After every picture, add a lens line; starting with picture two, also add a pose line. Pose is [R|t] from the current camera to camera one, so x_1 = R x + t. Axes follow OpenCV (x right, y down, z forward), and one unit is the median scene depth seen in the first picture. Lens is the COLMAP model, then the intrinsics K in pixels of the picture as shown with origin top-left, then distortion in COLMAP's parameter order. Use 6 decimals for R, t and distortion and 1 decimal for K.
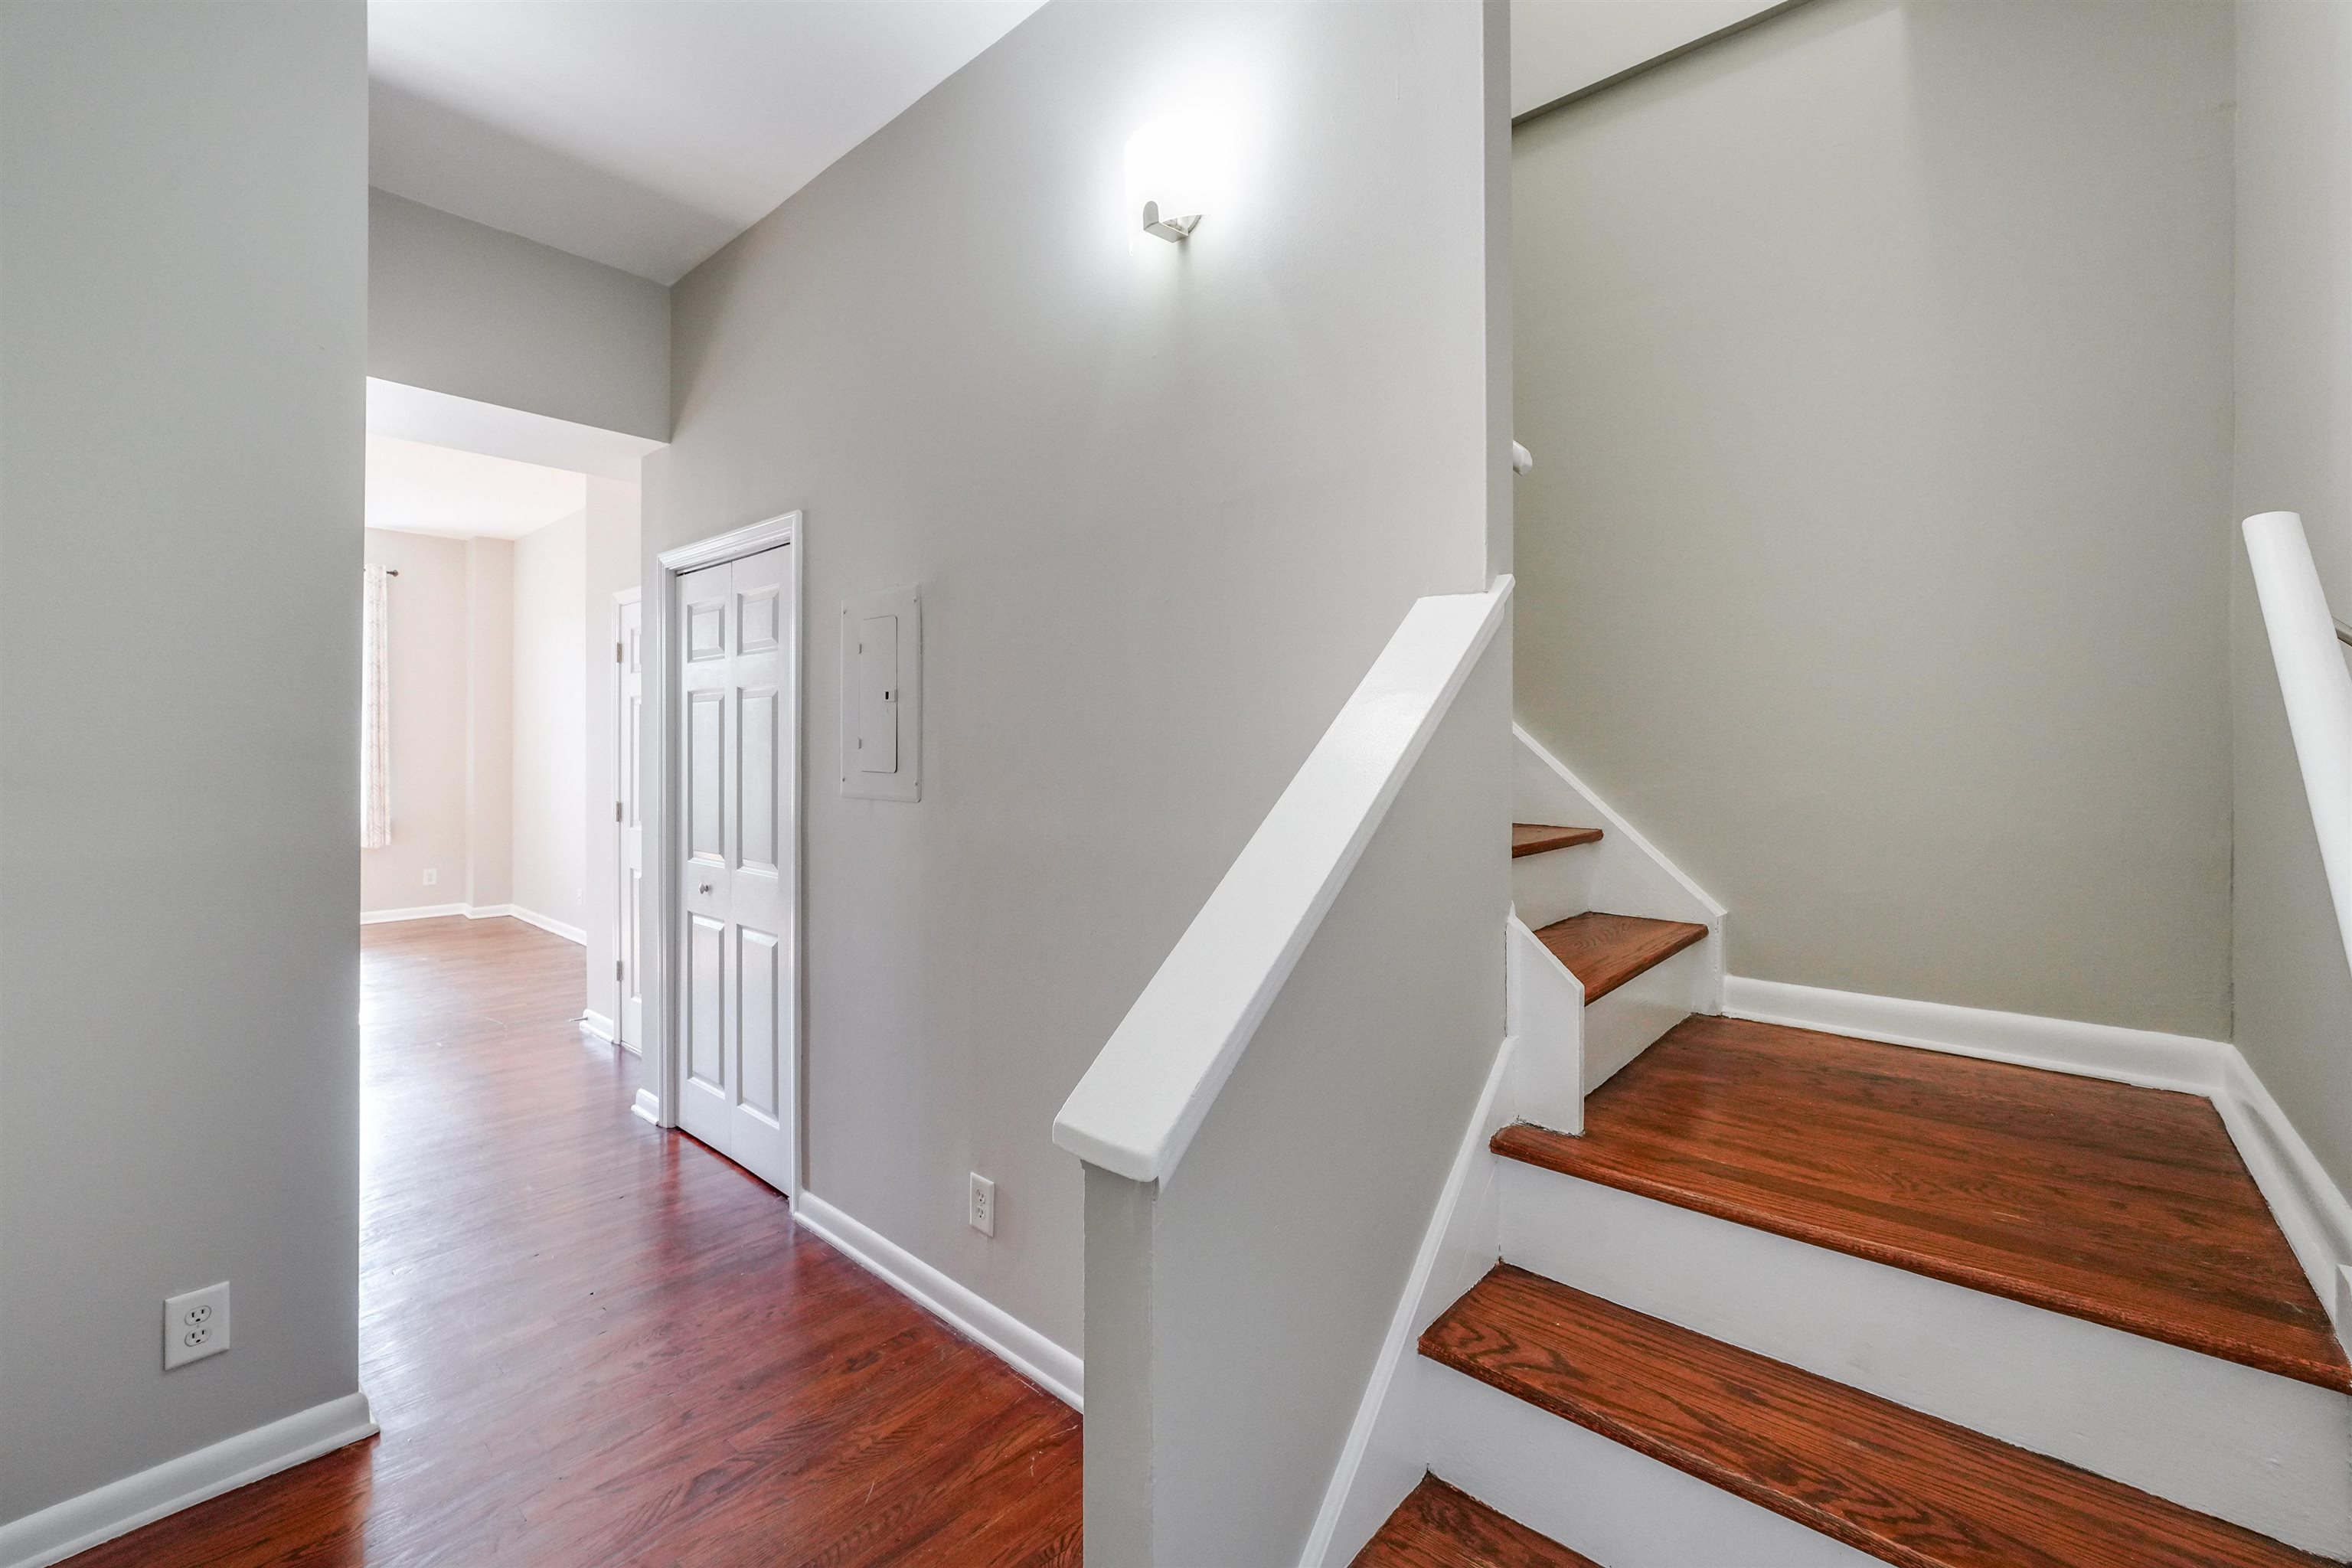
lens RADIAL K [[976.1, 0, 1163.7], [0, 976.1, 768.9], [0, 0, 1]] dist [-0.004475, 0.000245]
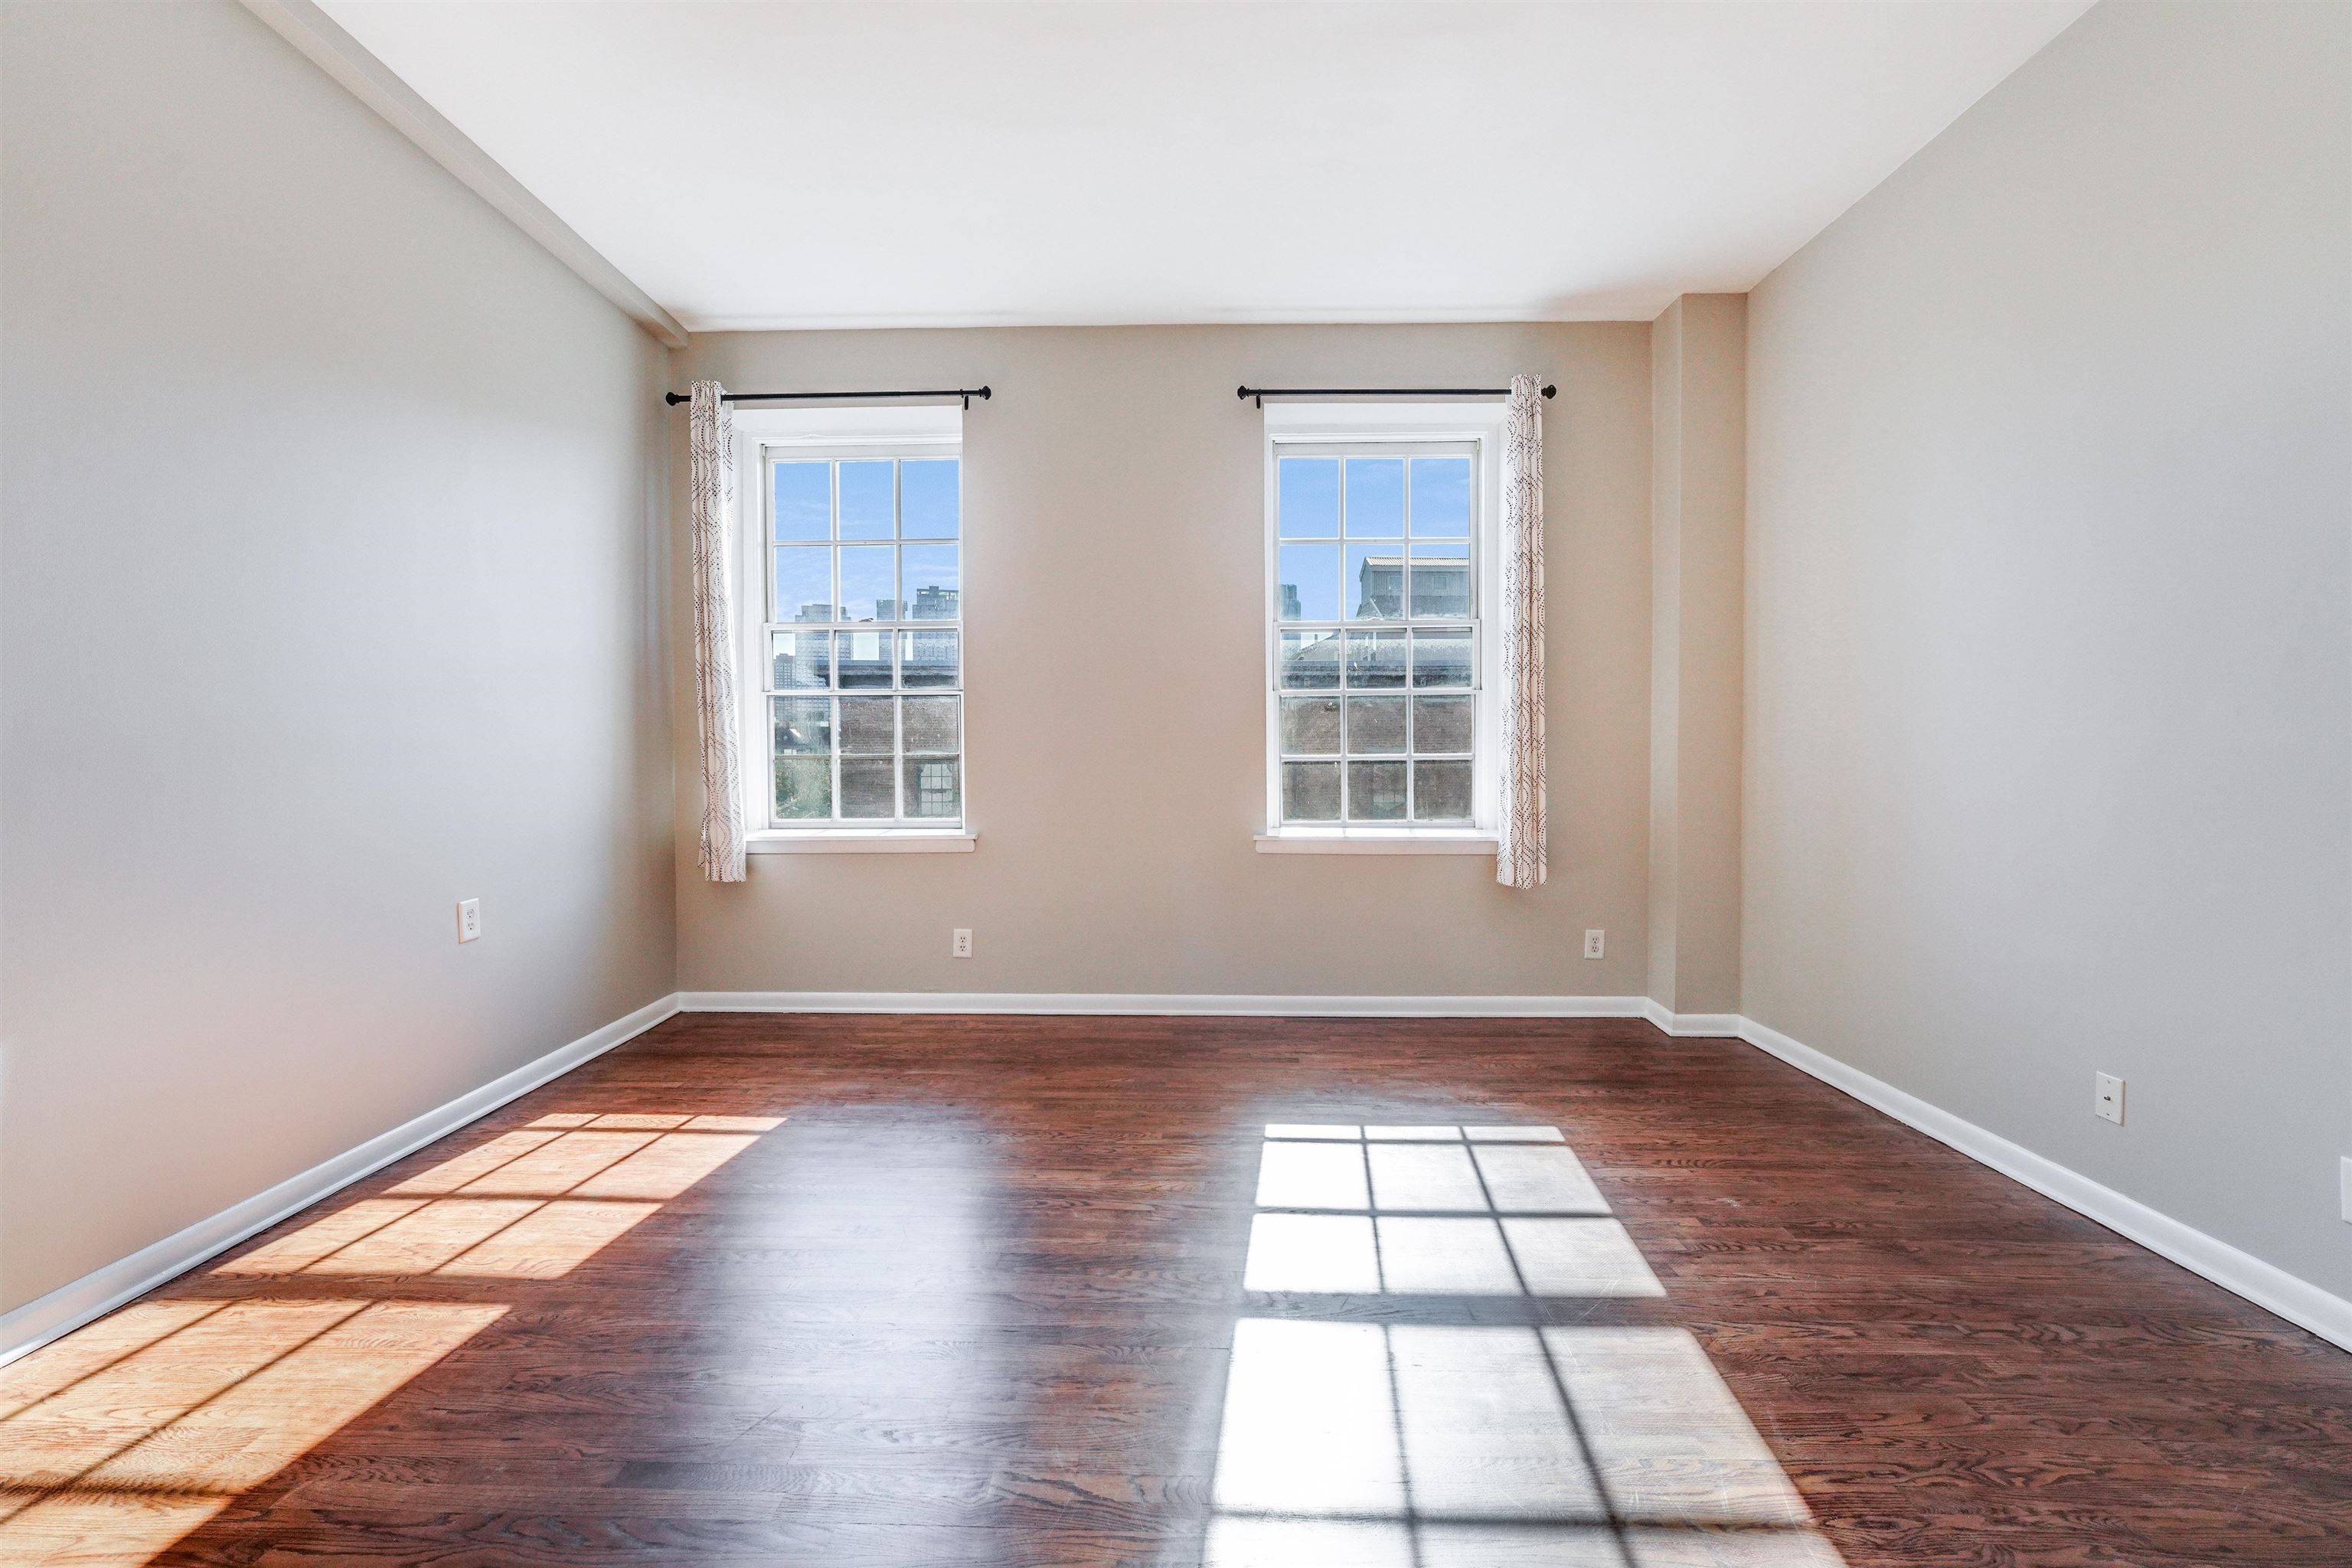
lens RADIAL K [[977.9, 0, 1169.7], [0, 977.9, 778.9], [0, 0, 1]] dist [0.000527, 0.001001]
pose [[0.647090, 0.016526, -0.762235, -0.491481], [-0.000929, 0.999781, 0.020887, 0.006522], [0.762413, -0.012808, 0.646964, 0.462906]]
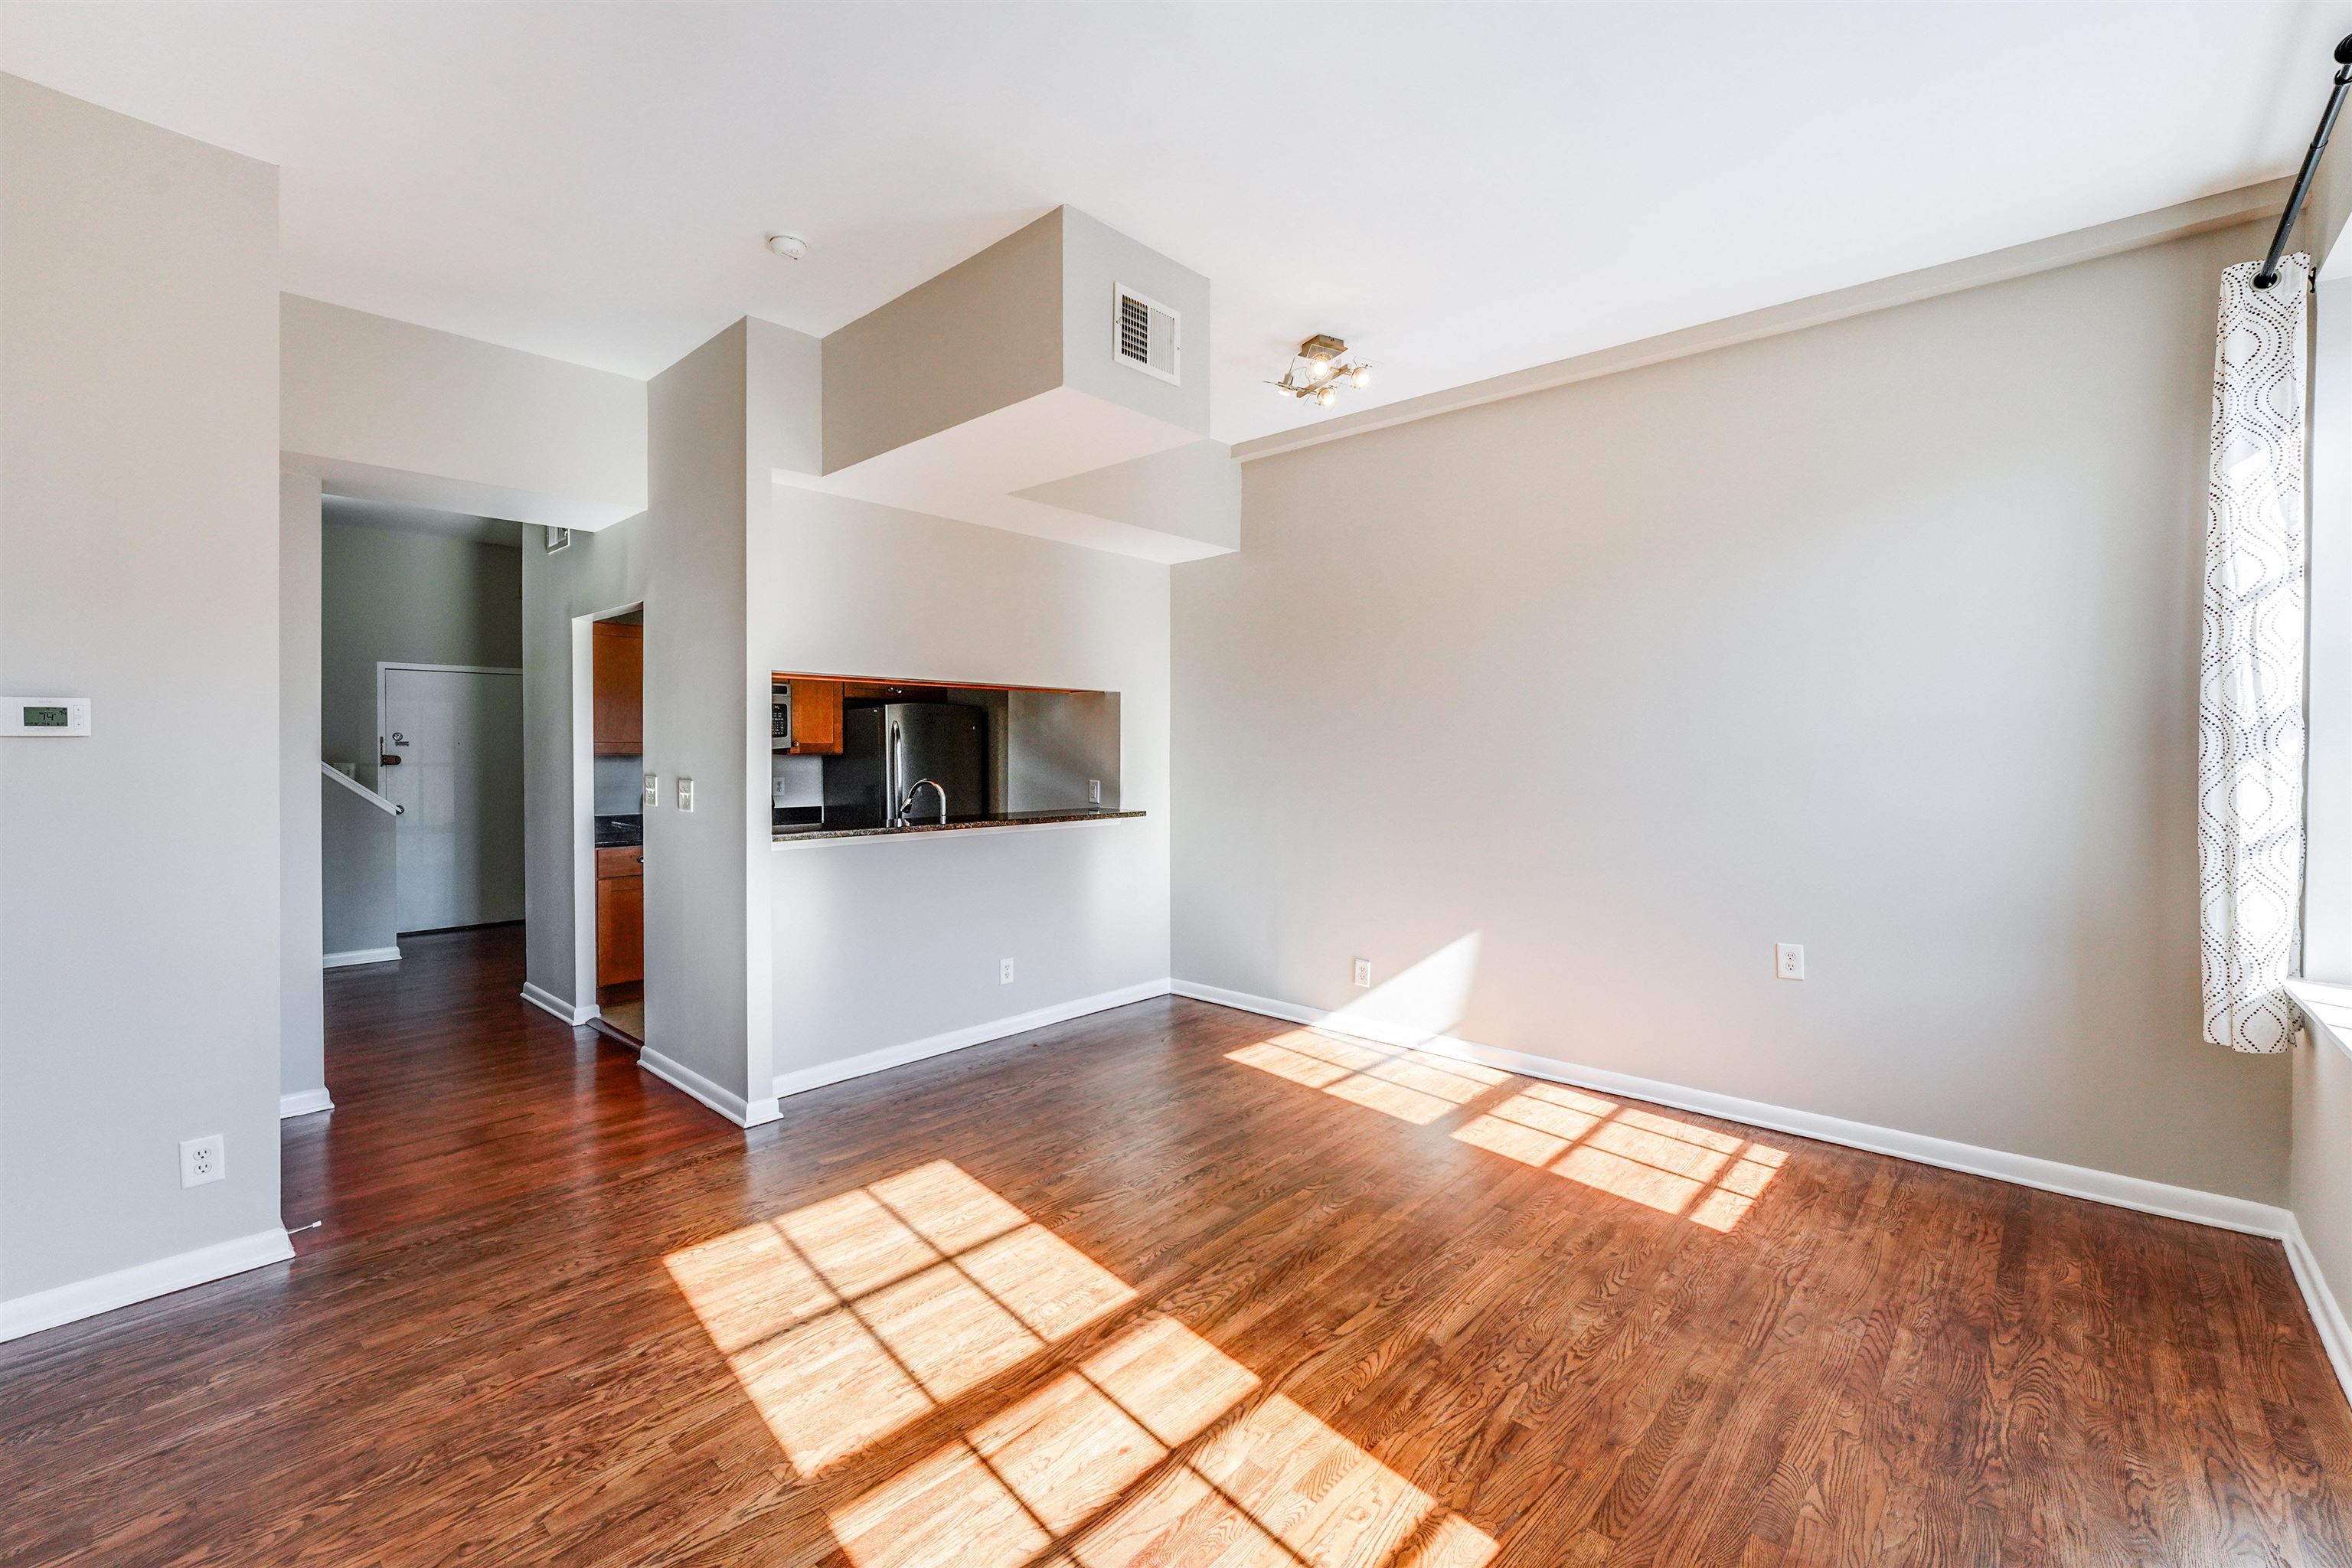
lens RADIAL K [[976.1, 0, 1163.7], [0, 976.1, 768.9], [0, 0, 1]] dist [-0.004475, 0.000245]
pose [[-0.999568, -0.002251, 0.029294, -0.695839], [-0.001581, 0.999738, 0.022847, -0.029211], [-0.029338, 0.022791, -0.999310, 0.974649]]
